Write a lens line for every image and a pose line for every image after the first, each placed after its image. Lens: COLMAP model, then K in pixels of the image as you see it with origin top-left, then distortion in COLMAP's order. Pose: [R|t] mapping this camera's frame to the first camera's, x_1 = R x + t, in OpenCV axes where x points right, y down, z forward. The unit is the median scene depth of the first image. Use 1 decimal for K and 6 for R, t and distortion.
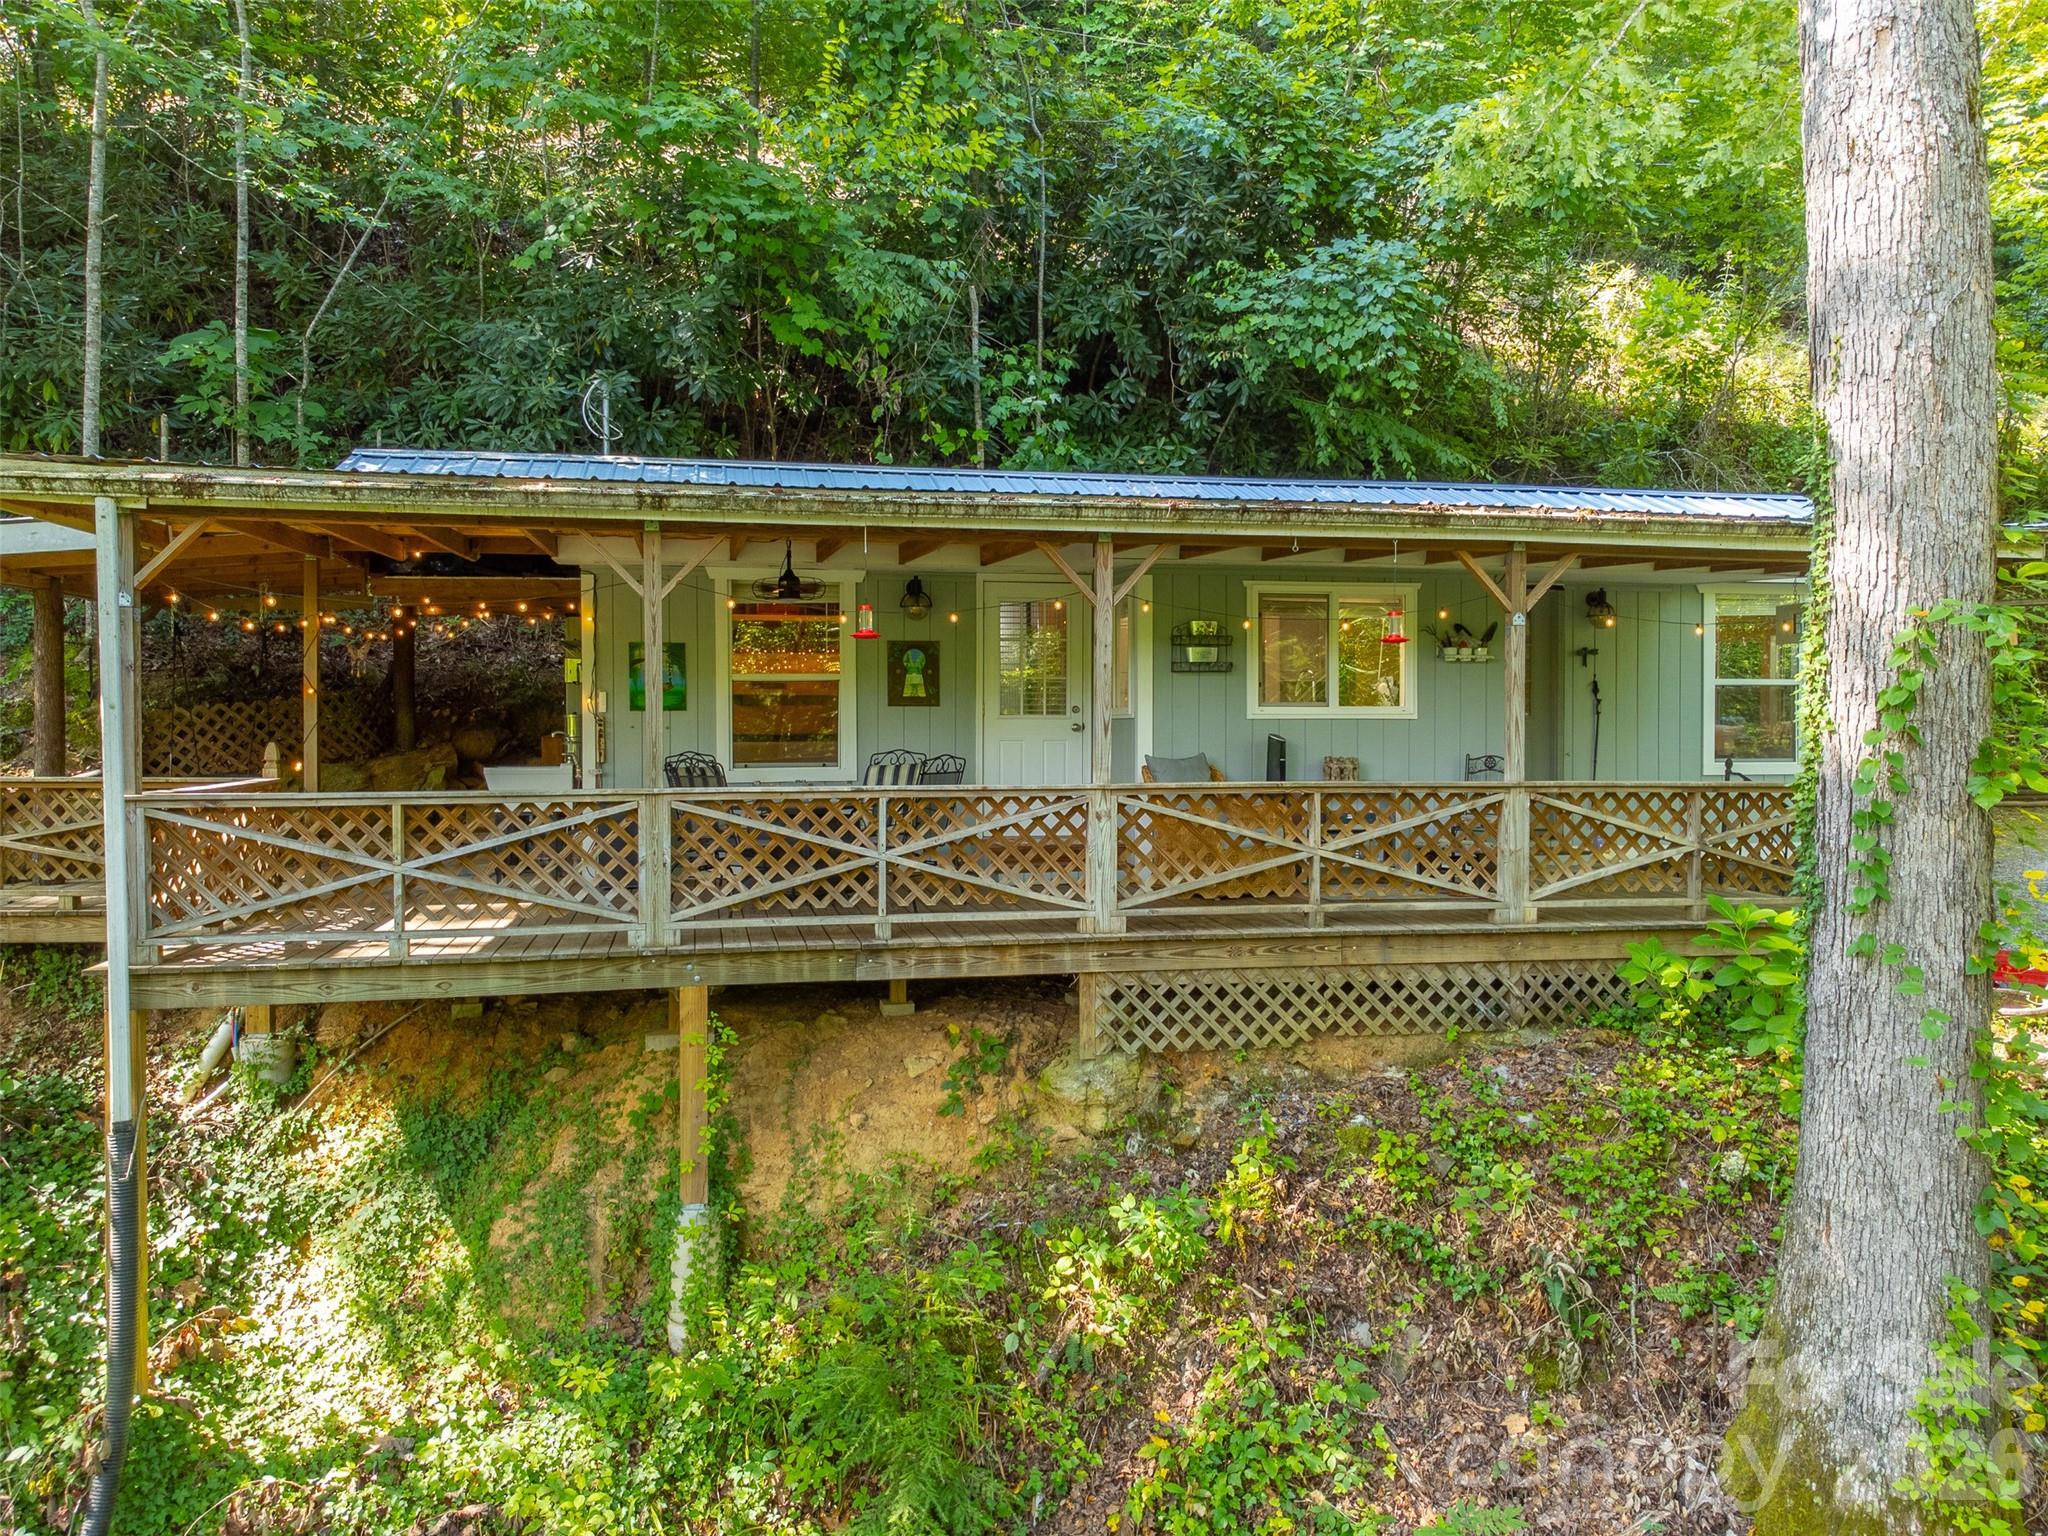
lens RADIAL K [[1563.5, 0, 1024.0], [0, 1563.5, 768.0], [0, 0, 1]] dist [0.032111, -0.003555]
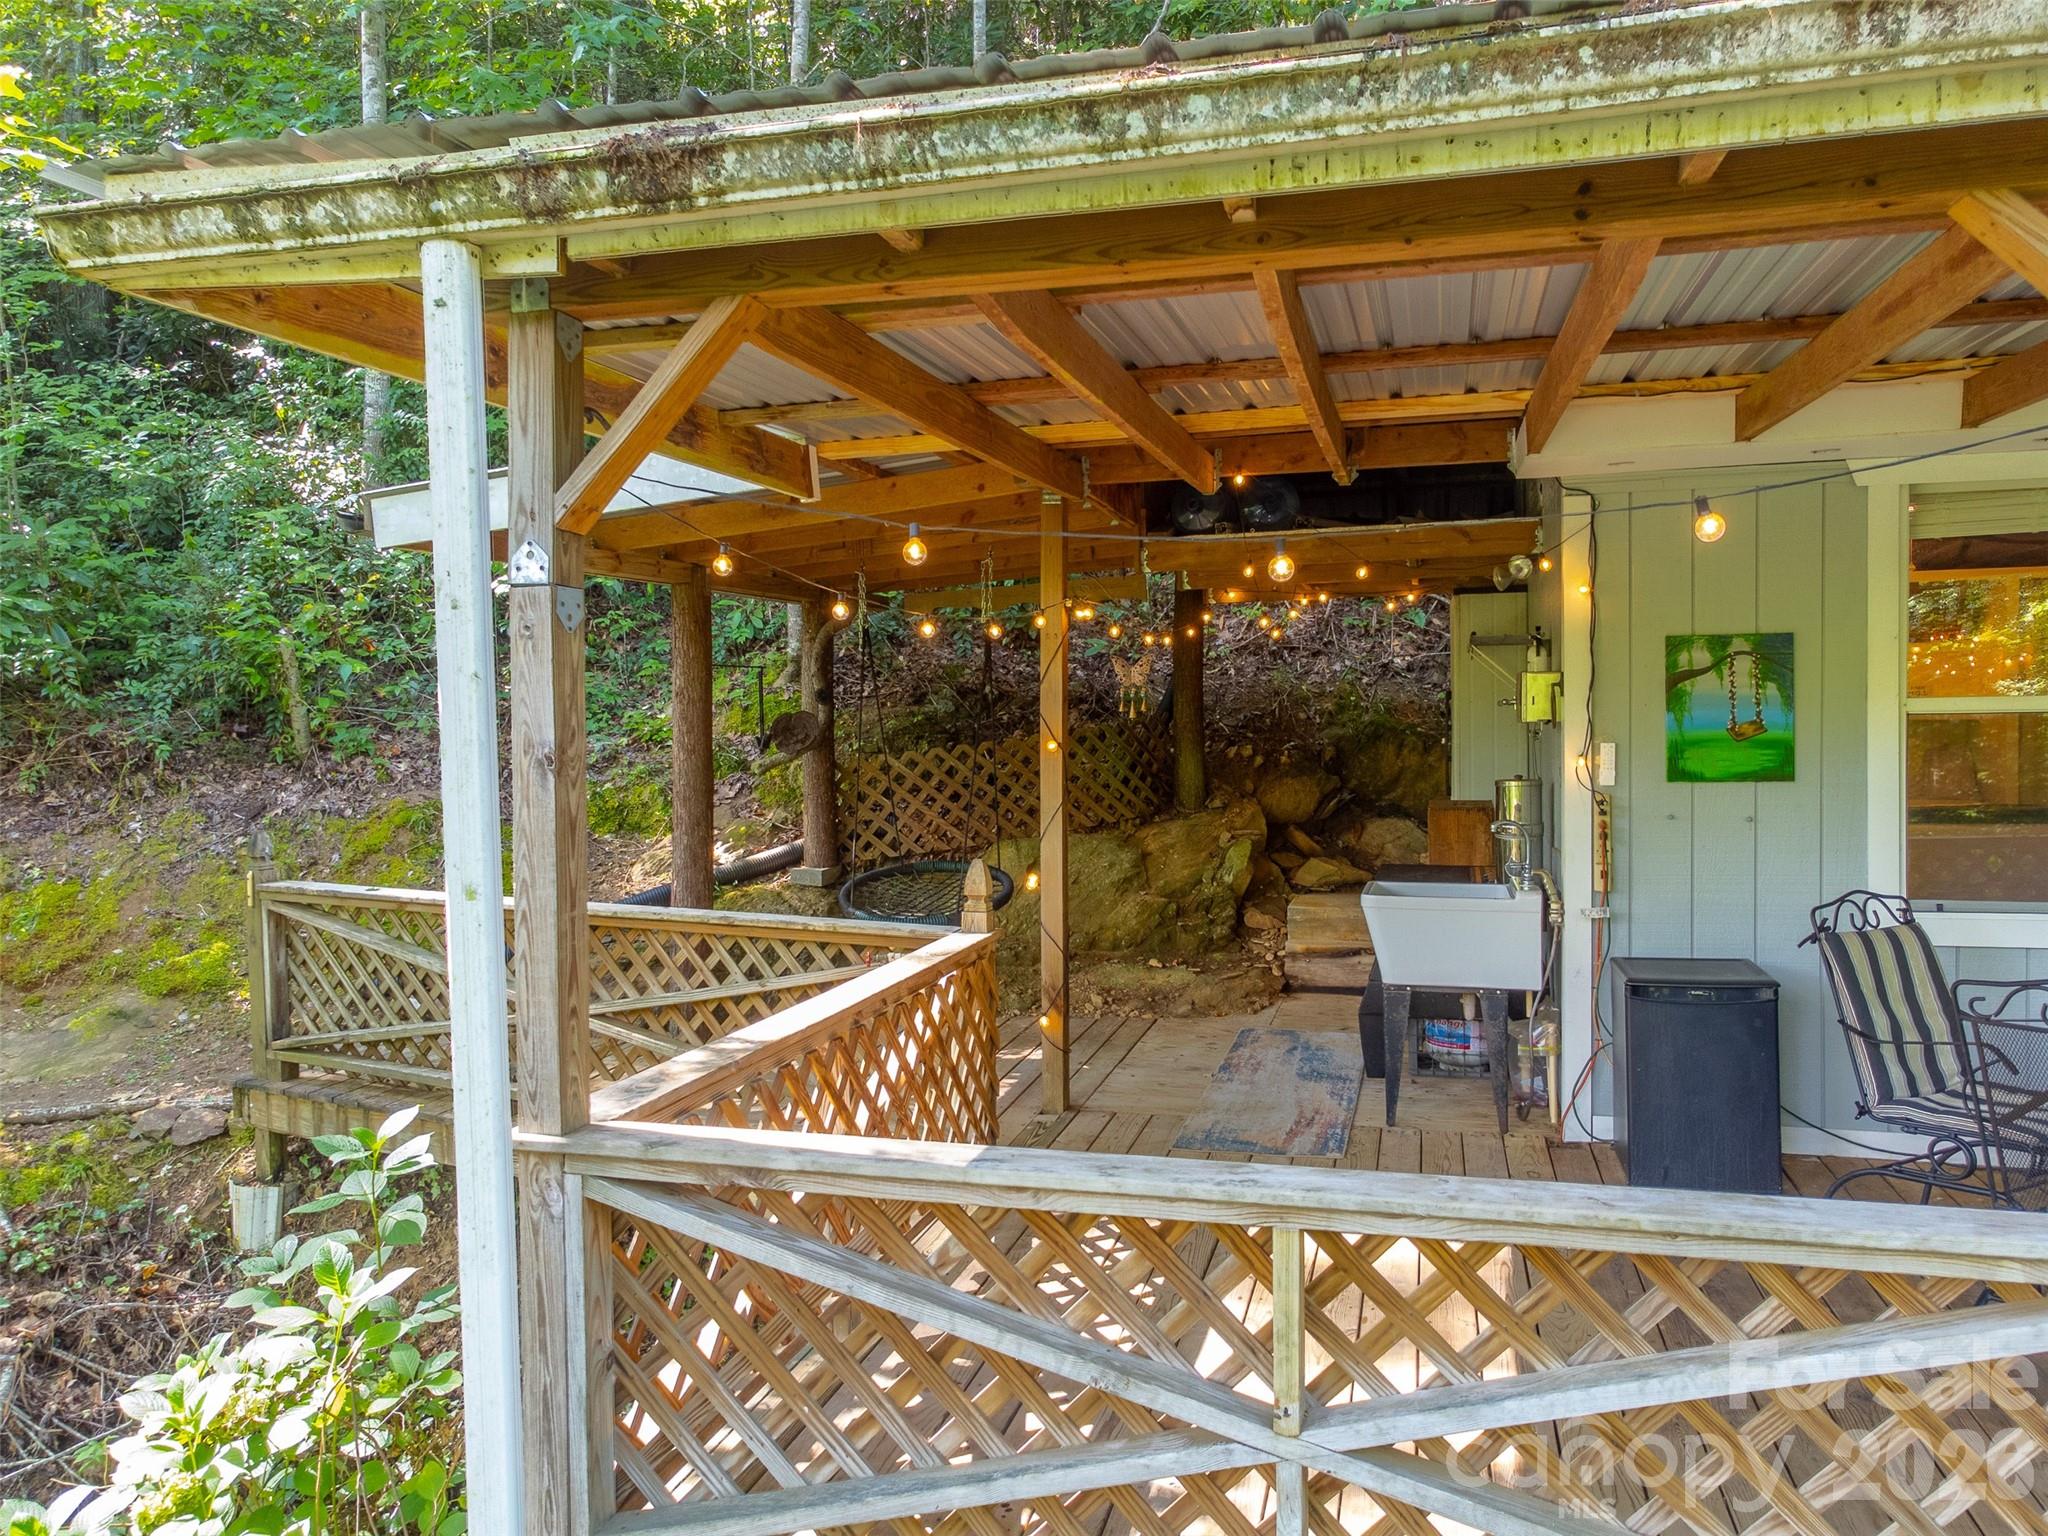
lens RADIAL K [[1563.5, 0, 1024.0], [0, 1563.5, 768.0], [0, 0, 1]] dist [0.032111, -0.003555]
pose [[0.897014, 0.005066, -0.441972, -0.217860], [-0.002426, 0.999976, 0.006537, -0.043524], [0.441995, -0.004791, 0.897005, 0.499000]]
